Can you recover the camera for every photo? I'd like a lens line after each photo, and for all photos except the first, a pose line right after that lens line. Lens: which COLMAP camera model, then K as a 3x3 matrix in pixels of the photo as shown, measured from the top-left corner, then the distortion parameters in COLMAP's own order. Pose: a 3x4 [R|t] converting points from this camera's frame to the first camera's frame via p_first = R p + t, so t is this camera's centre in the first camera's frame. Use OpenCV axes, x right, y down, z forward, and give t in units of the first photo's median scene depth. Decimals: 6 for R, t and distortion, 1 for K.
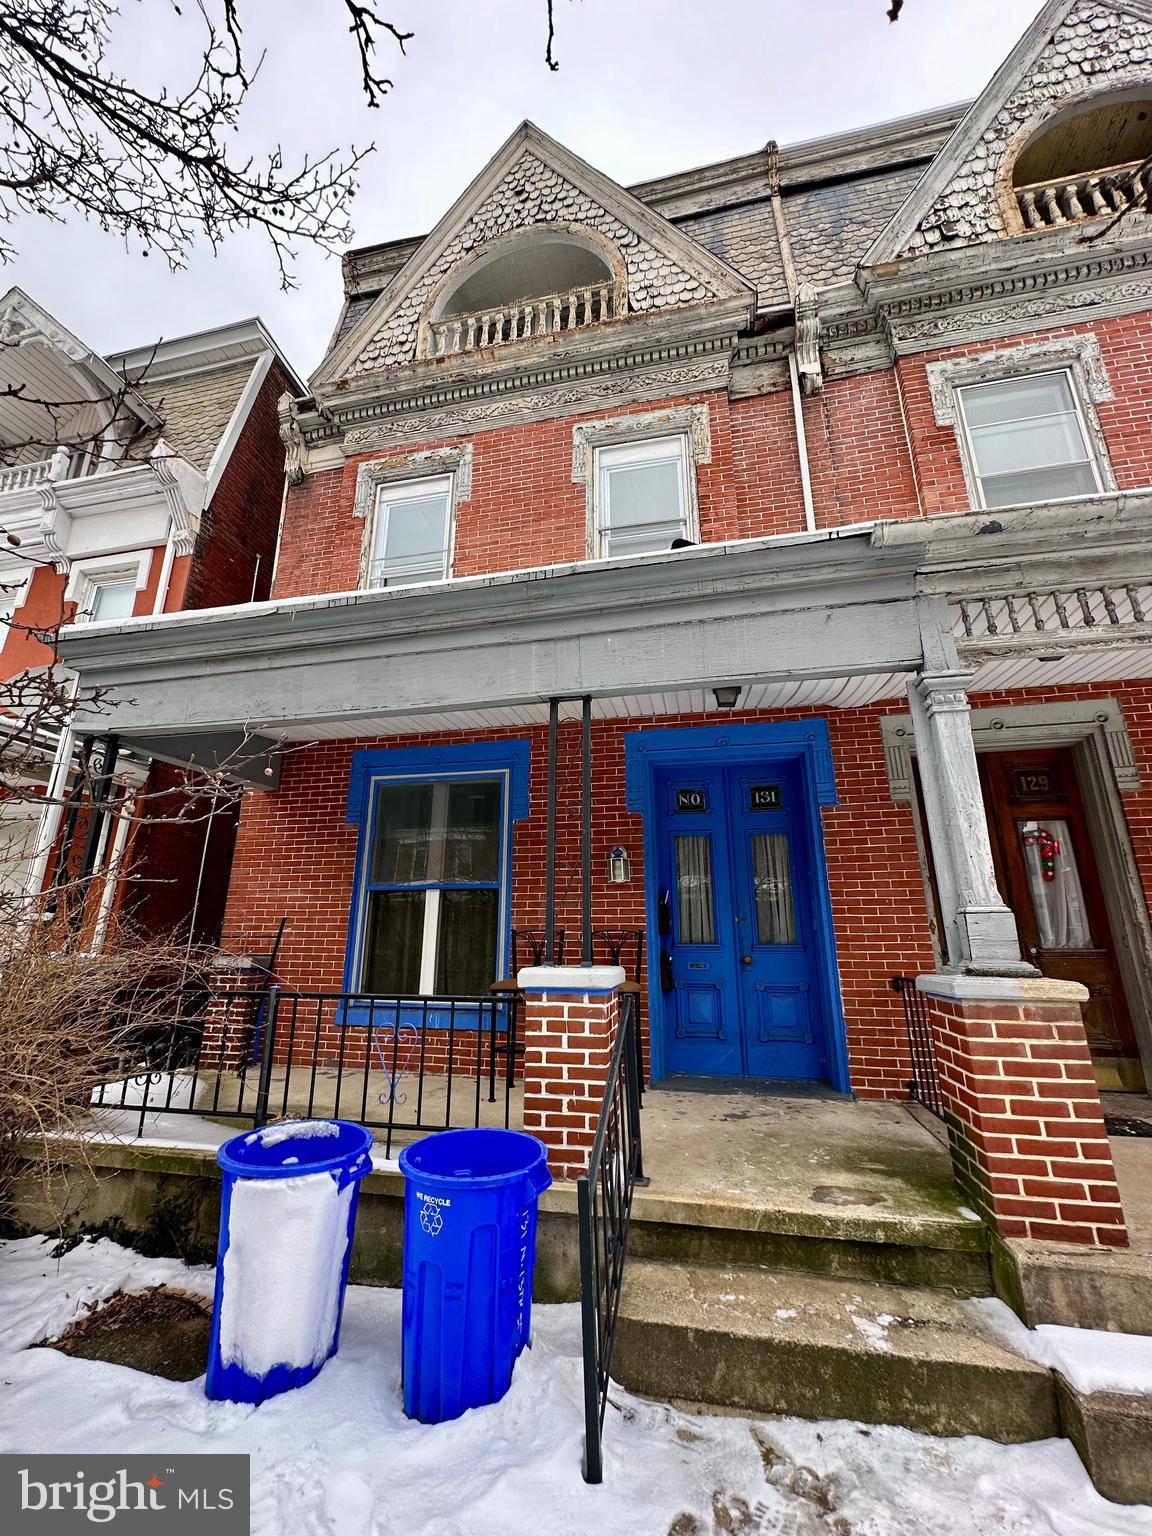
lens RADIAL K [[608.0, 0, 574.6], [0, 608.0, 766.4], [0, 0, 1]] dist [0.000407, -0.000370]
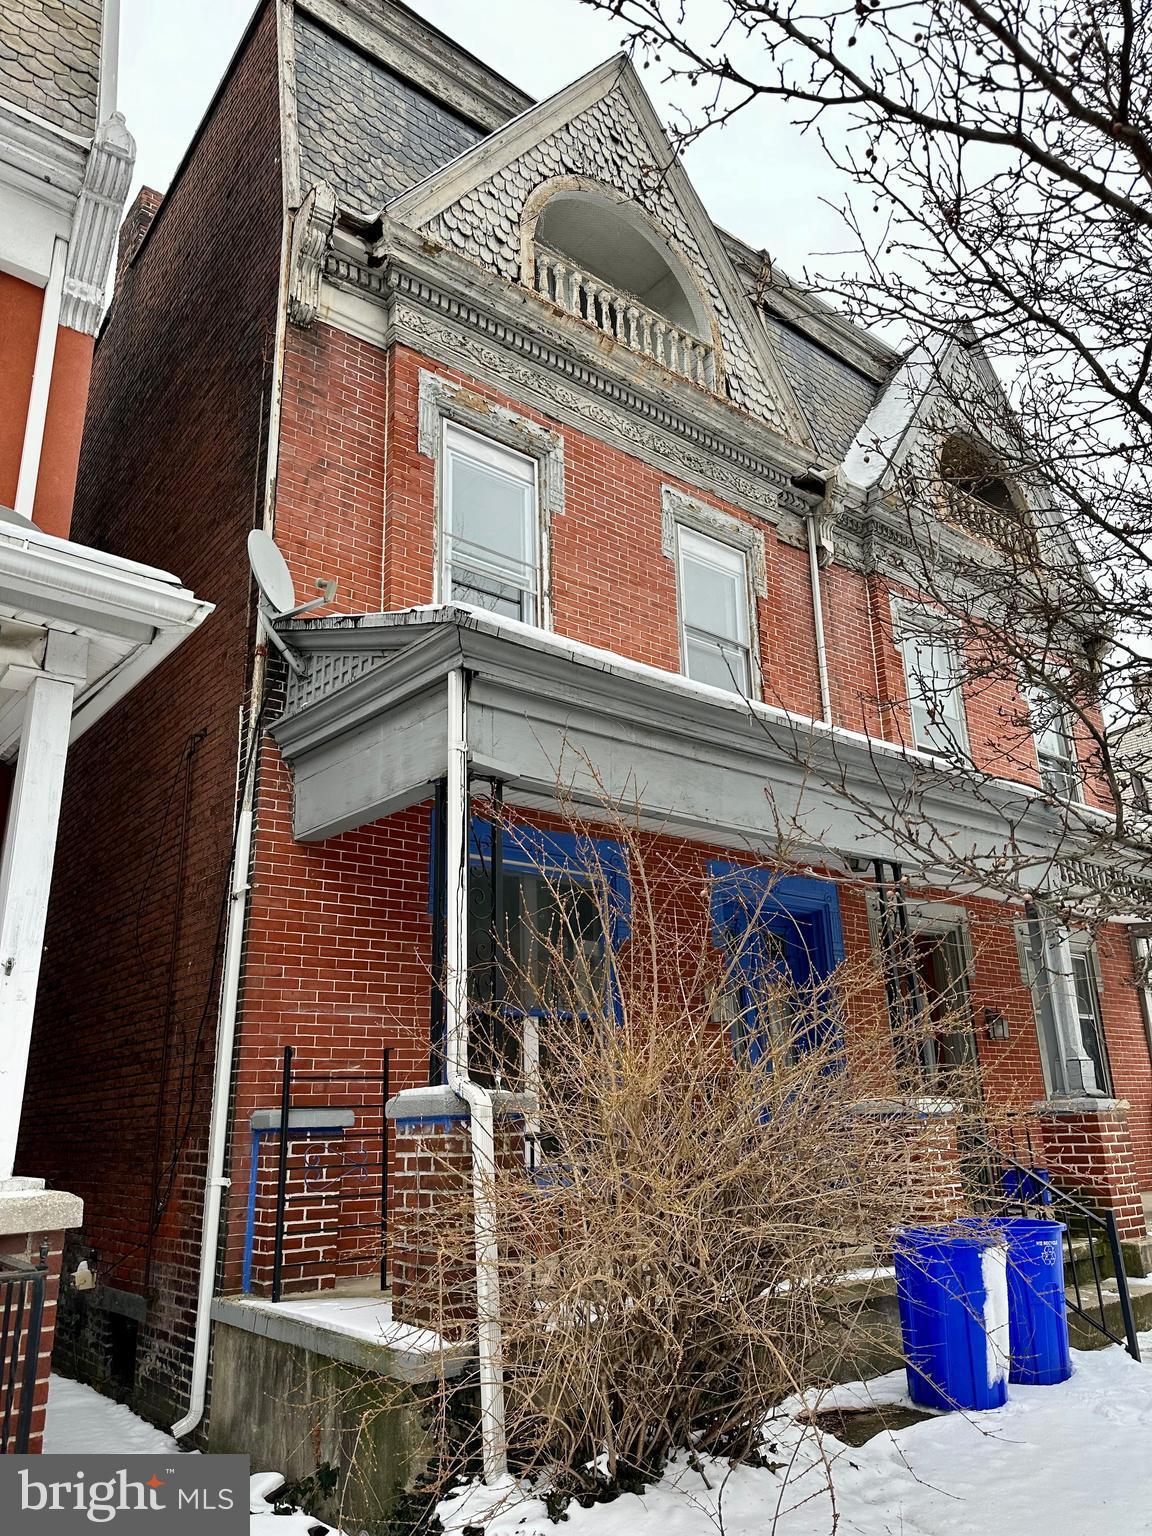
lens RADIAL K [[1123.4, 0, 576.0], [0, 1123.4, 768.0], [0, 0, 1]] dist [0.029299, -0.001064]
pose [[0.612105, 0.230395, 0.756469, -1.344807], [-0.193027, 0.971211, -0.139608, 0.081702], [-0.766856, -0.060564, 0.638956, 0.064805]]
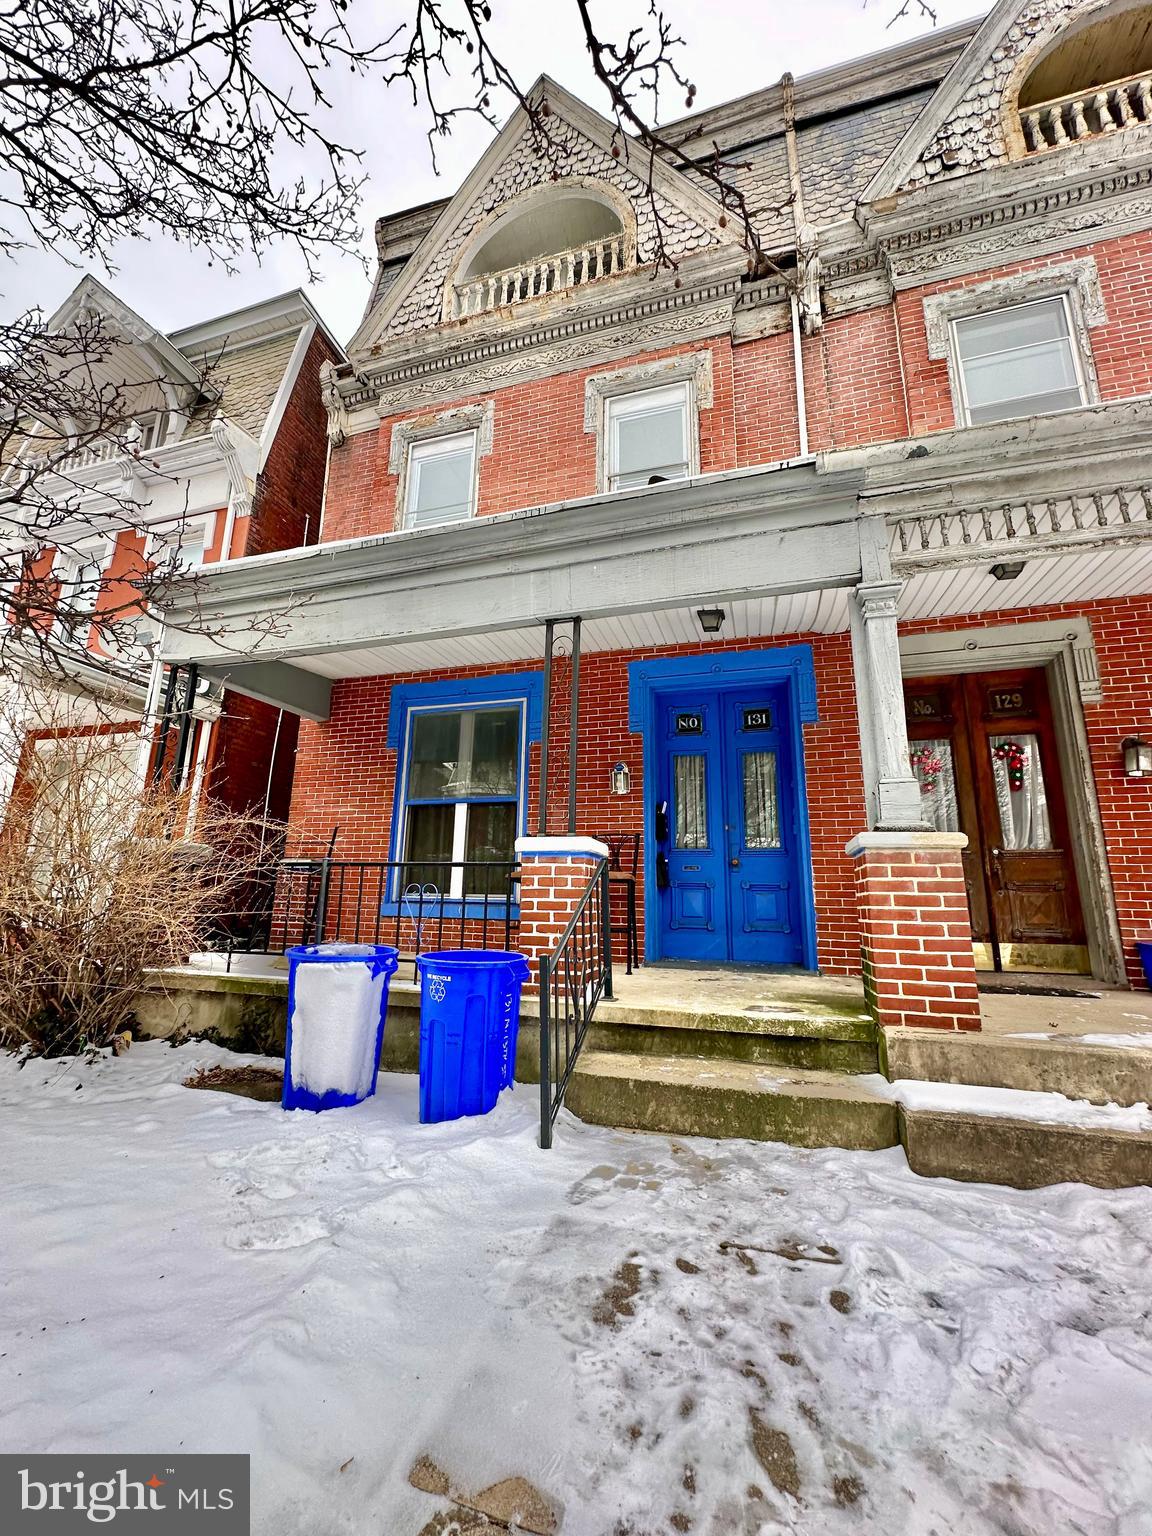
lens RADIAL K [[608.0, 0, 574.6], [0, 608.0, 766.4], [0, 0, 1]] dist [0.000407, -0.000370]
pose [[0.996761, -0.001572, -0.080407, 0.071800], [0.006186, 0.998345, 0.057172, 0.068238], [0.080184, -0.057484, 0.995121, -0.118625]]
